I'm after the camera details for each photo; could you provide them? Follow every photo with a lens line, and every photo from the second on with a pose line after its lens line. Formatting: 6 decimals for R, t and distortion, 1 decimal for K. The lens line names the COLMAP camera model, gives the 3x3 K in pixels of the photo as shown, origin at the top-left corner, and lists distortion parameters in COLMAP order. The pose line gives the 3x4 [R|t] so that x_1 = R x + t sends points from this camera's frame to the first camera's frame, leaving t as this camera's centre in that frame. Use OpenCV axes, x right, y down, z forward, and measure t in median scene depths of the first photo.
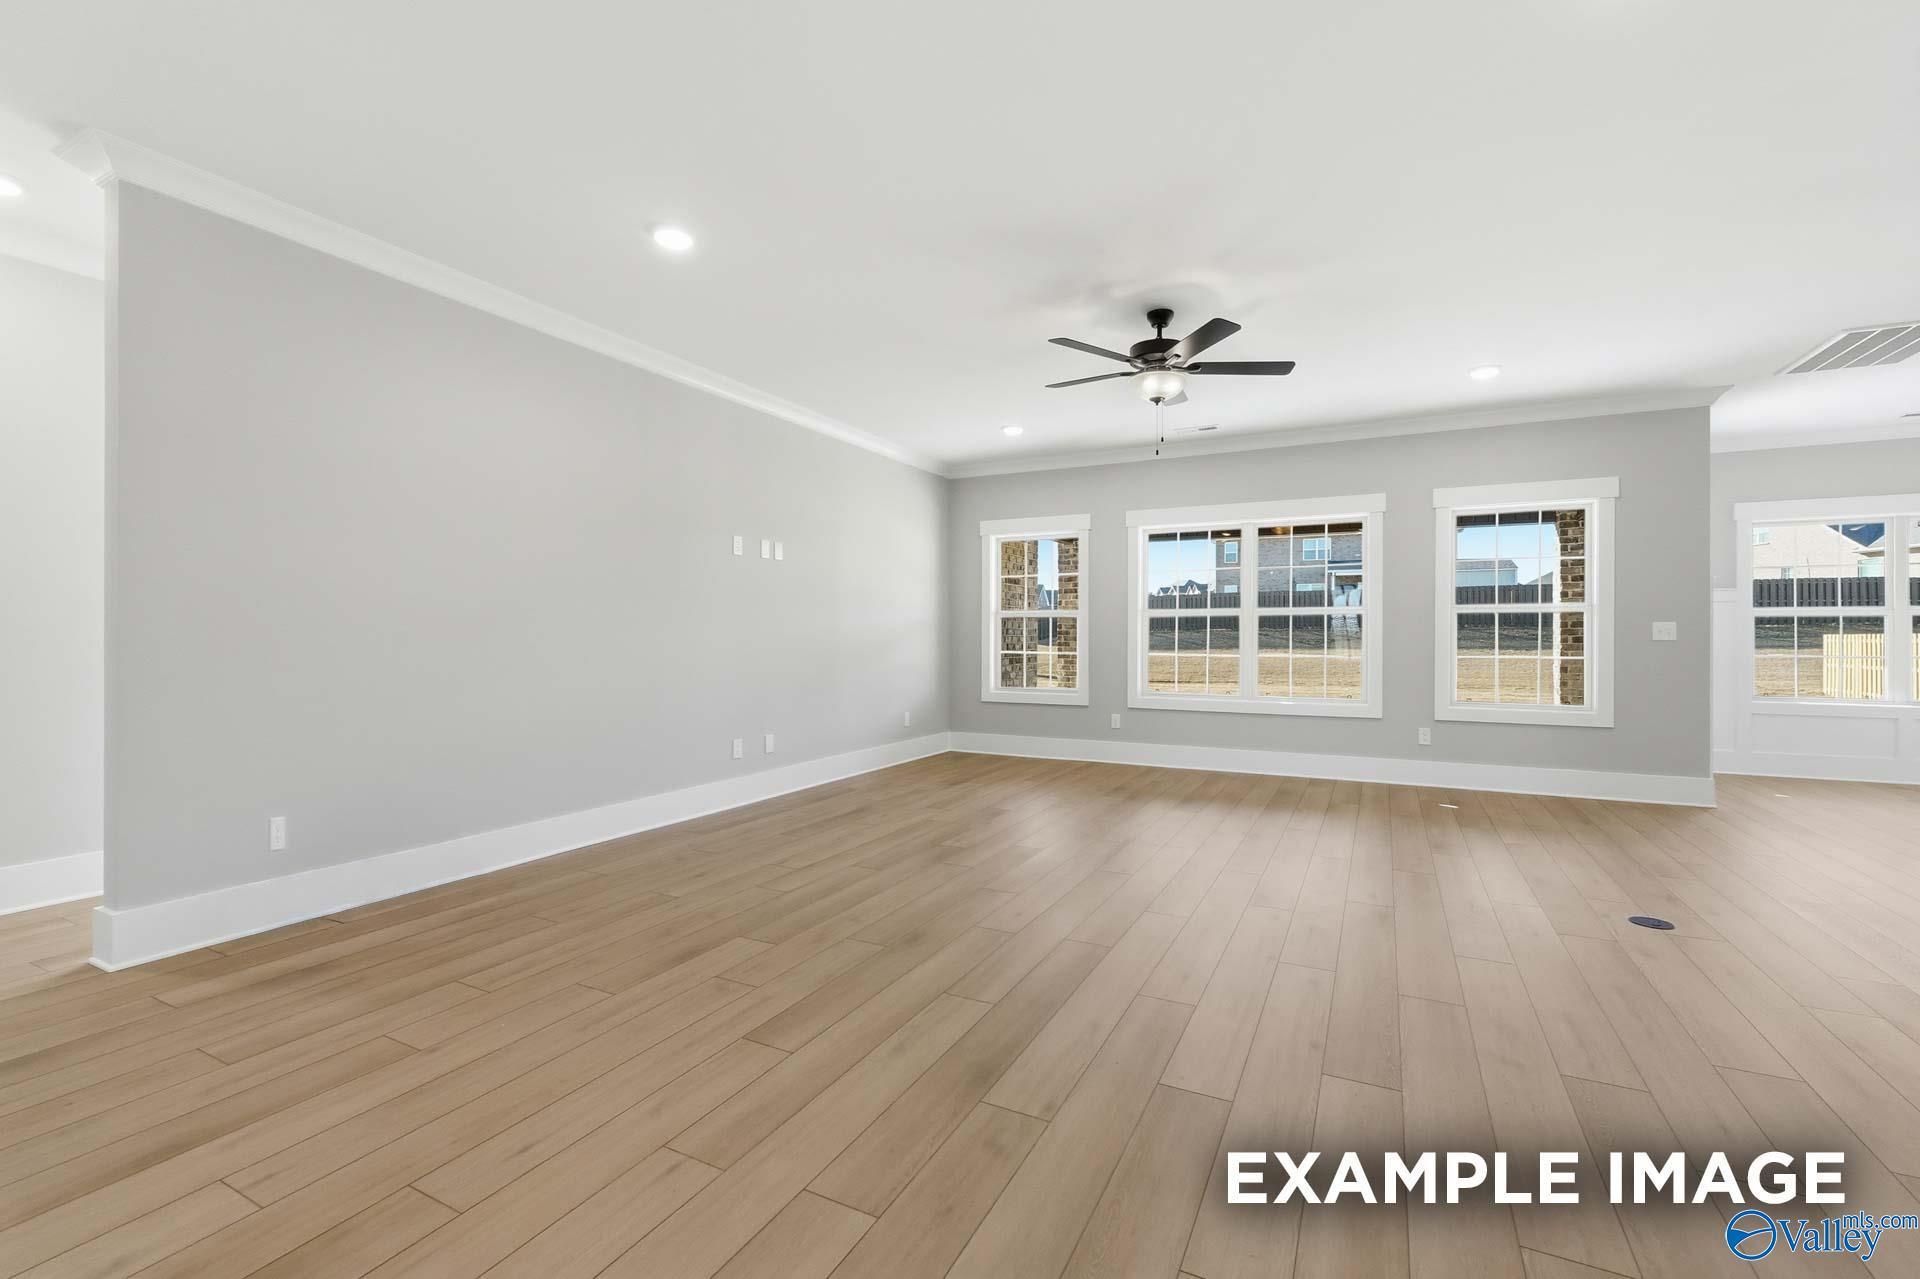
lens RADIAL K [[816.5, 0, 961.5], [0, 816.5, 628.1], [0, 0, 1]] dist [0.002813, 0.000129]
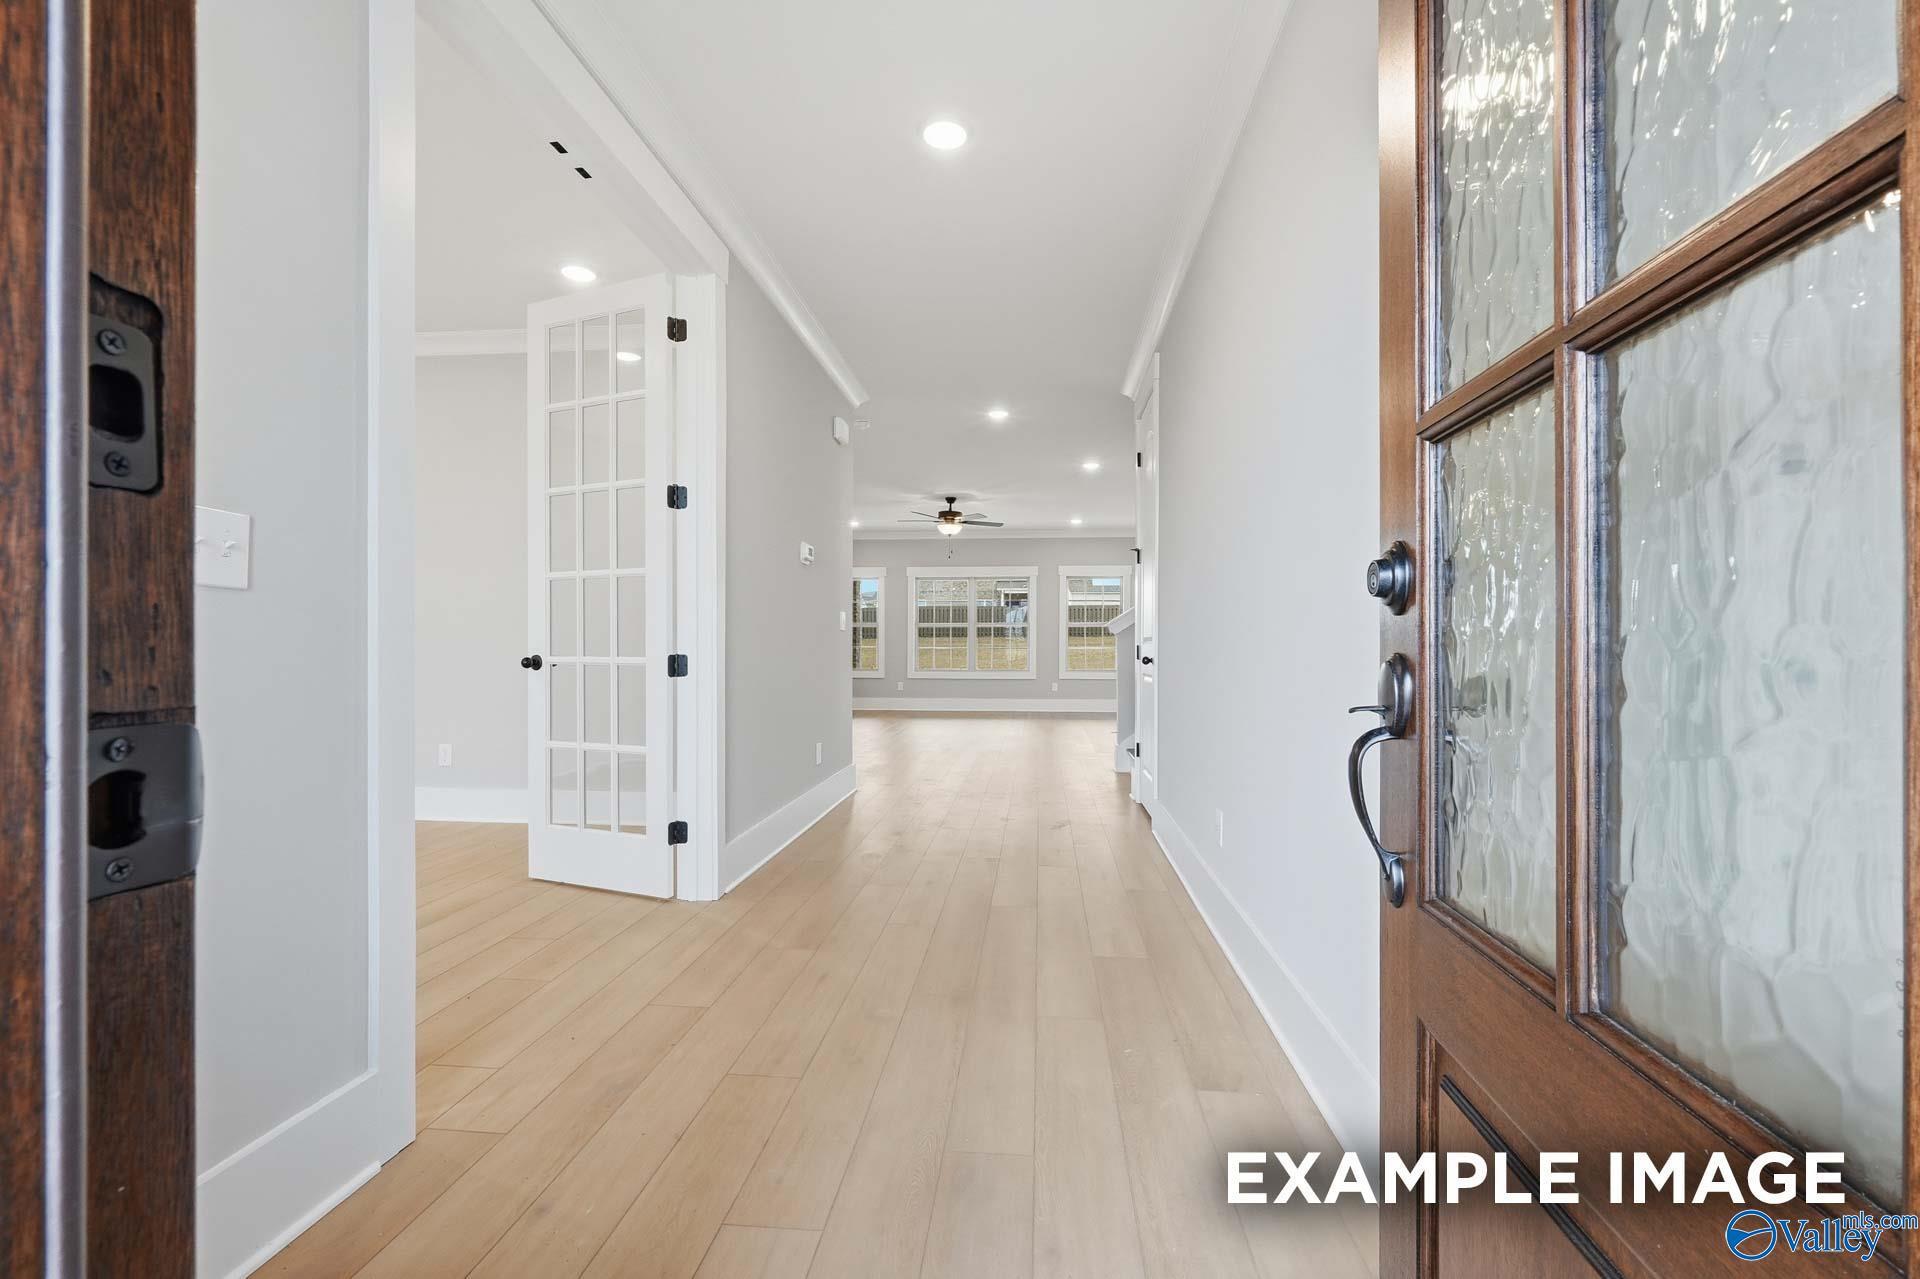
lens RADIAL K [[816.5, 0, 959.2], [0, 816.5, 641.5], [0, 0, 1]] dist [0.002813, 0.000129]
pose [[0.931100, -0.005984, 0.364716, -0.350732], [0.006333, 0.999980, 0.000239, 0.022818], [-0.364710, 0.002087, 0.931119, -0.717266]]
